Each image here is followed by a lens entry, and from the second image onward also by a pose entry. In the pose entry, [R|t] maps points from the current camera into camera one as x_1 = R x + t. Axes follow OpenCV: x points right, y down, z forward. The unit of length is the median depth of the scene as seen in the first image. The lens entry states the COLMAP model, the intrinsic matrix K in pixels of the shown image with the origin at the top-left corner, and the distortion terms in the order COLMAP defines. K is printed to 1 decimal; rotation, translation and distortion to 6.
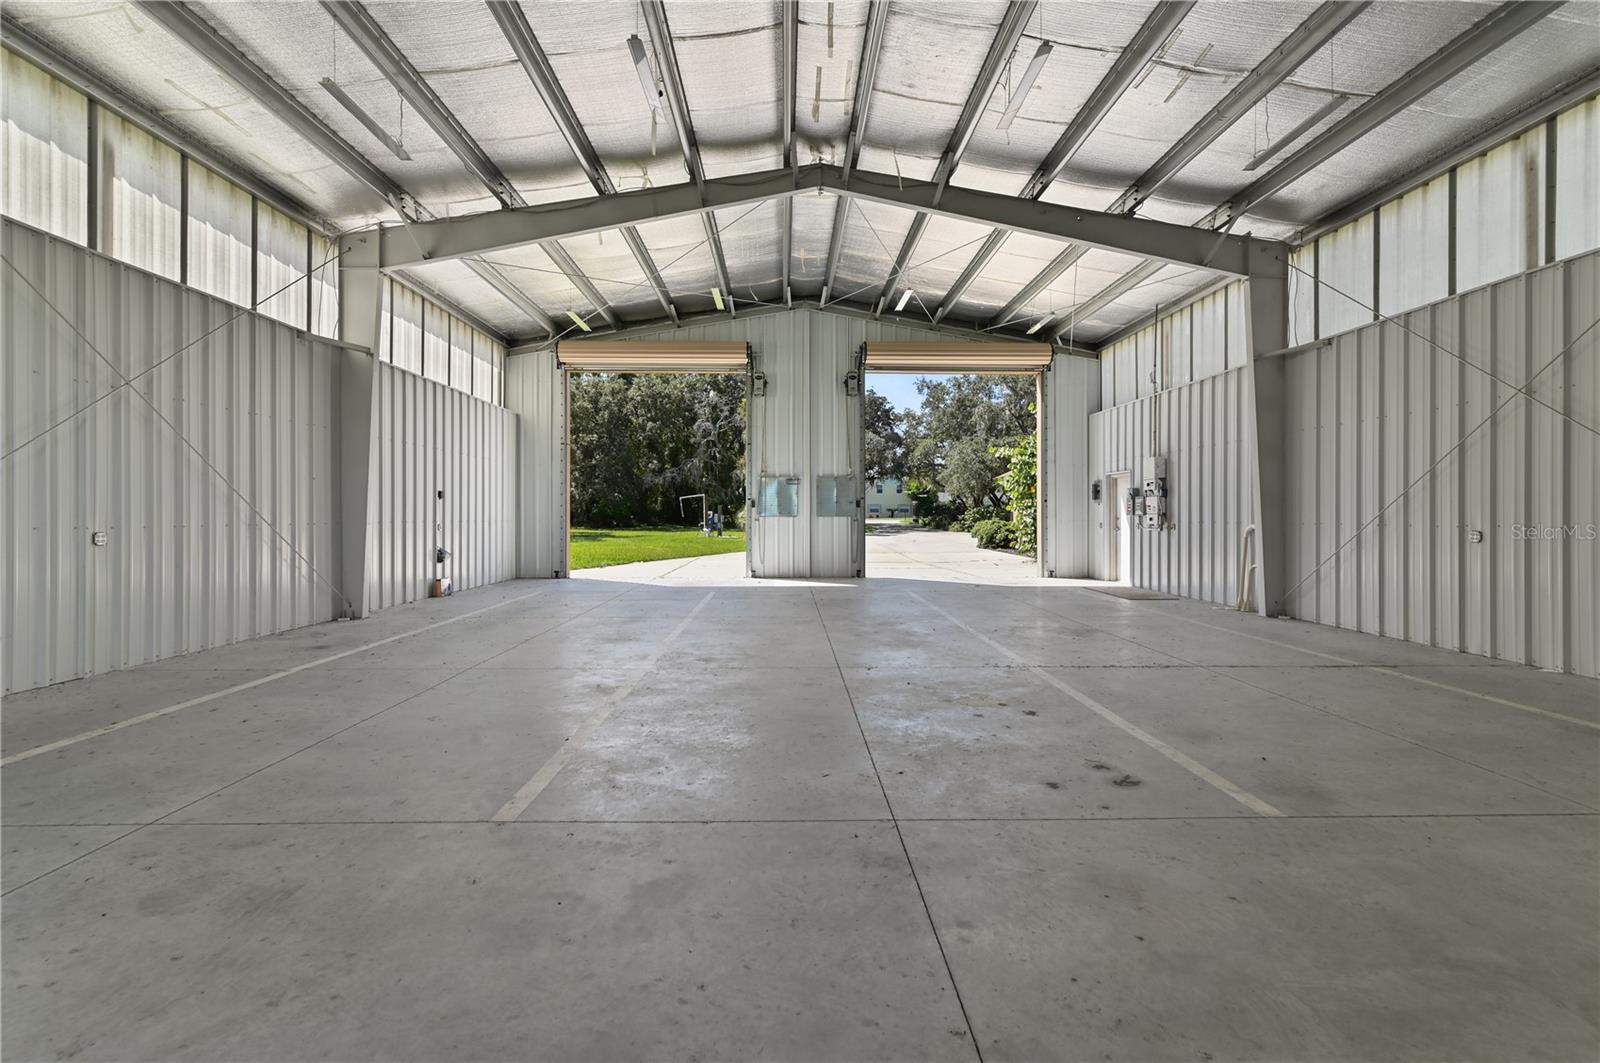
lens RADIAL K [[736.1, 0, 800.0], [0, 736.1, 520.7], [0, 0, 1]] dist [0.000403, 0.000637]
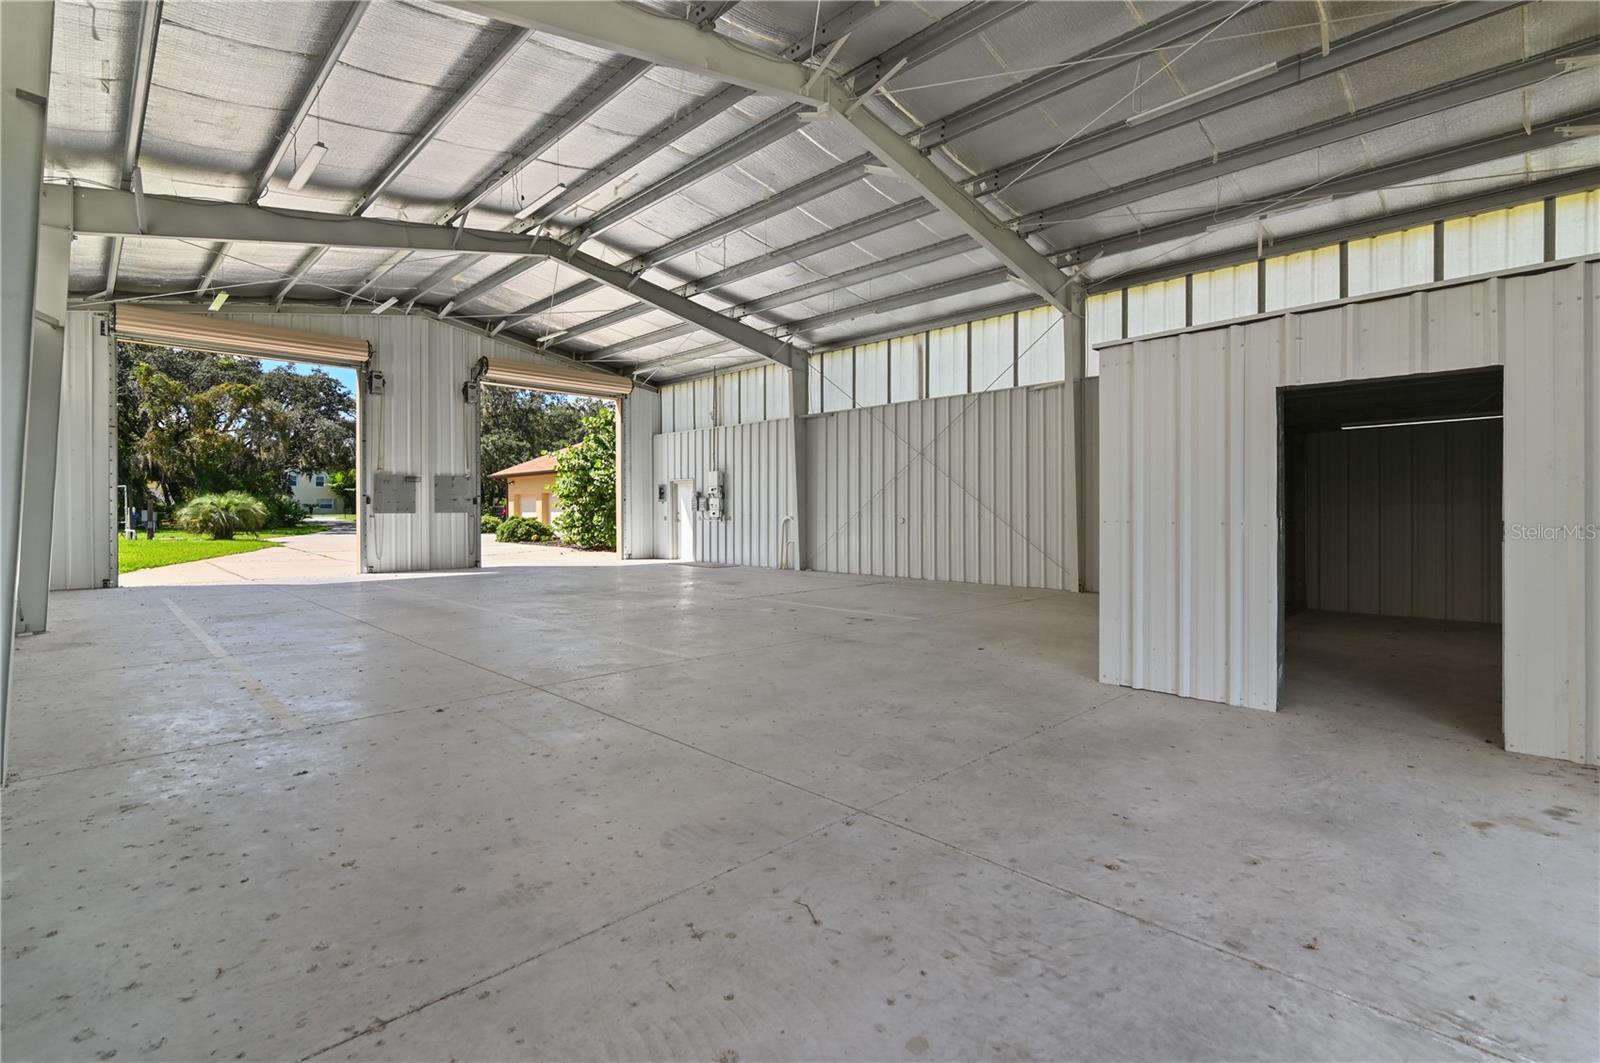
lens RADIAL K [[729.6, 0, 798.8], [0, 729.6, 512.7], [0, 0, 1]] dist [-0.000856, 0.000347]
pose [[0.727147, -0.002992, 0.686475, -0.399105], [0.006059, 0.999980, -0.002059, 0.000006], [-0.686455, 0.005657, 0.727150, -0.167293]]
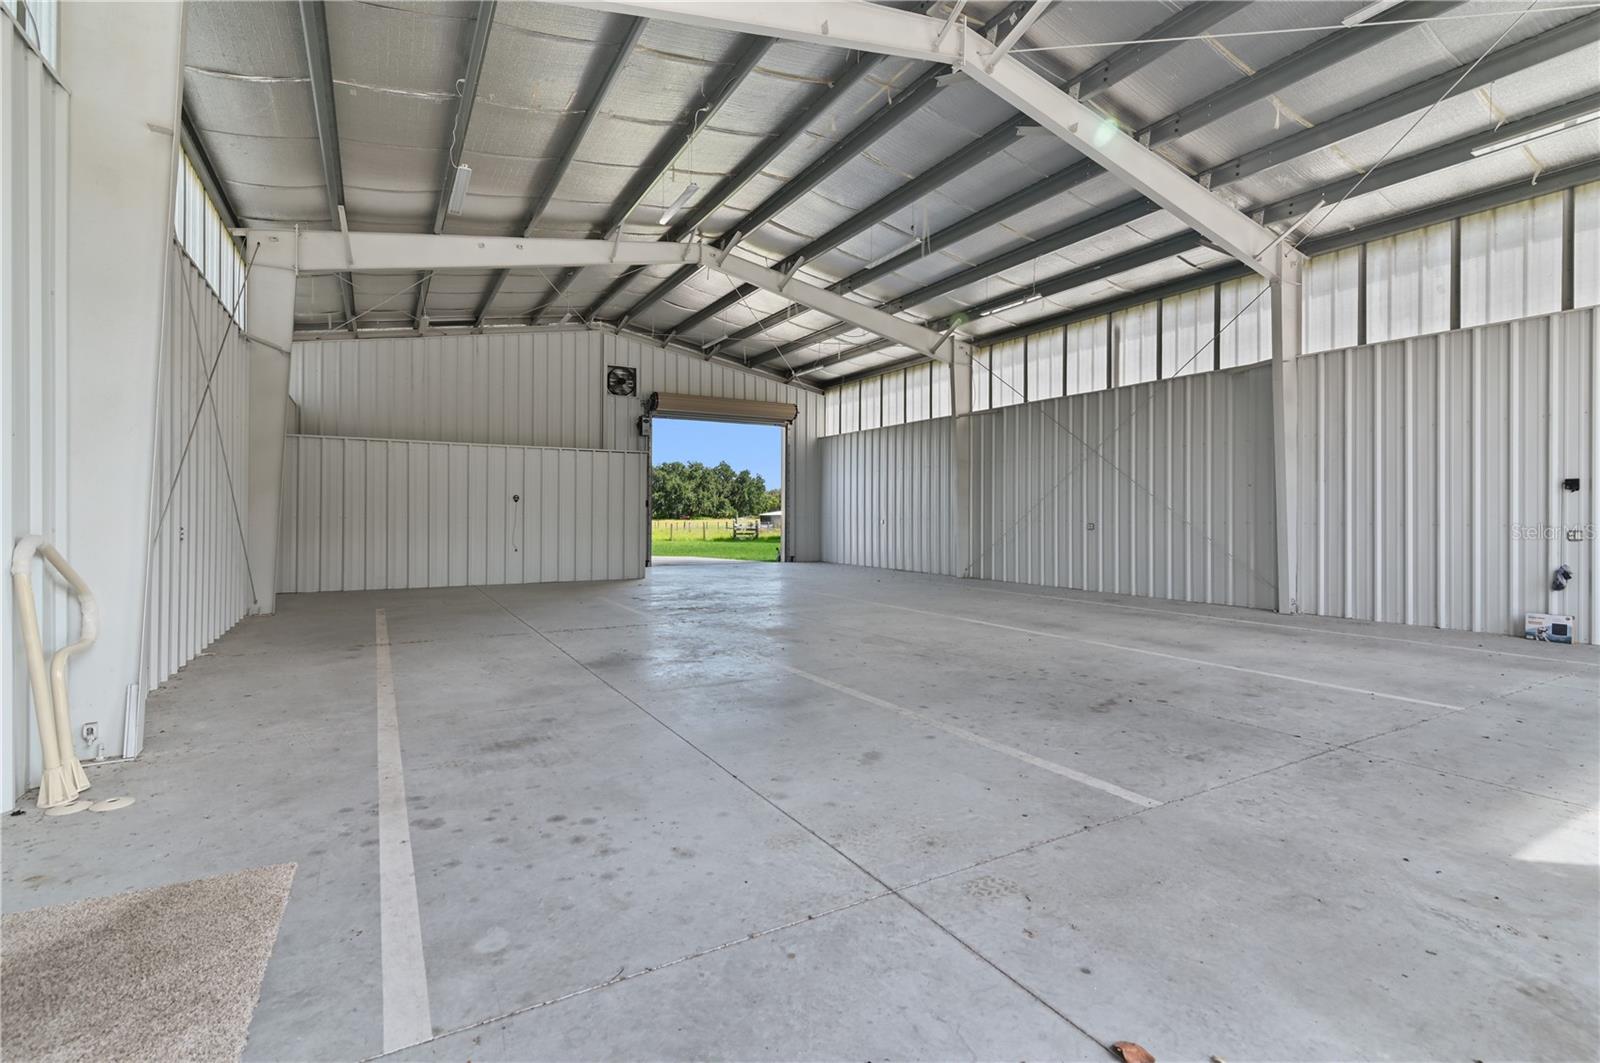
lens RADIAL K [[729.6, 0, 798.8], [0, 729.6, 512.7], [0, 0, 1]] dist [-0.000856, 0.000347]
pose [[-0.877158, -0.004237, -0.480182, 0.383122], [-0.006459, 0.999975, 0.002974, -0.008882], [0.480158, 0.005710, -0.877164, 1.181749]]
